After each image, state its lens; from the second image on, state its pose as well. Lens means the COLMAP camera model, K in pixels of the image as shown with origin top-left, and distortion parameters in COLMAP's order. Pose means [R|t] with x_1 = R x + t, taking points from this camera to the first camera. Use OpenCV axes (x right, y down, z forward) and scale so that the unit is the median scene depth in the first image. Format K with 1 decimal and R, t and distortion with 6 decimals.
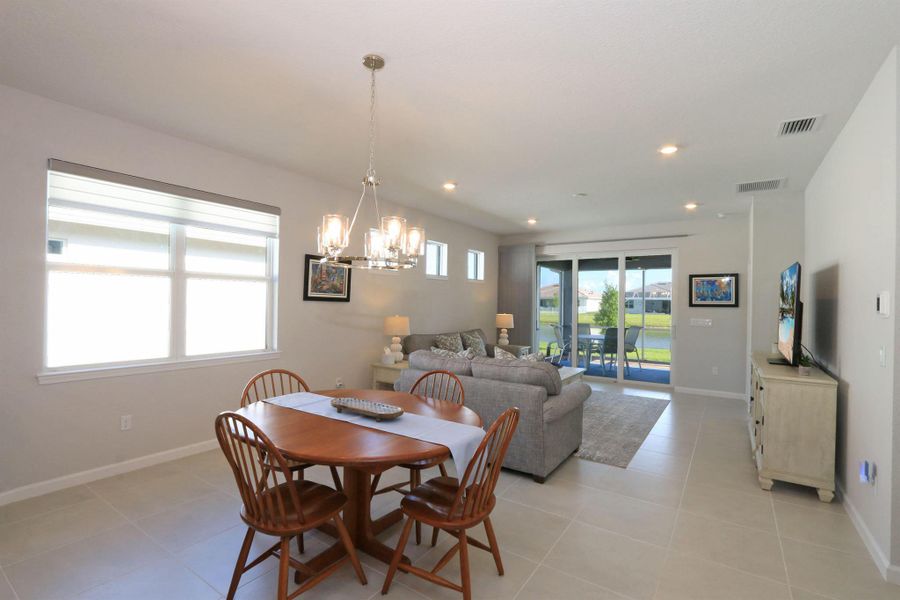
lens RADIAL K [[415.0, 0, 454.5], [0, 415.0, 301.2], [0, 0, 1]] dist [-0.025364, 0.006200]
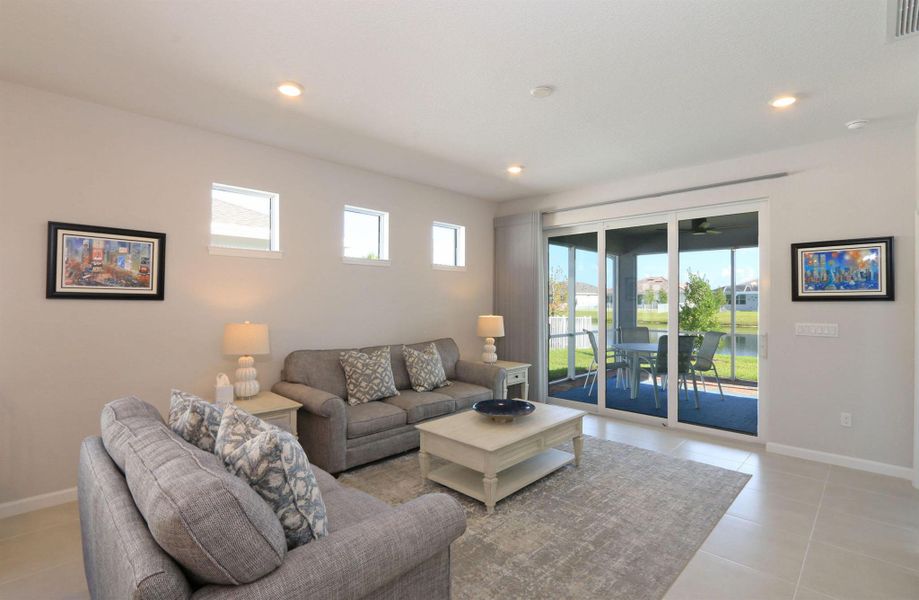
lens RADIAL K [[434.7, 0, 463.1], [0, 434.7, 300.7], [0, 0, 1]] dist [-0.018107, 0.000601]
pose [[0.984357, -0.013367, -0.175680, 0.244199], [0.013865, 0.999903, 0.001610, 0.005920], [0.175641, -0.004020, 0.984446, 0.364480]]
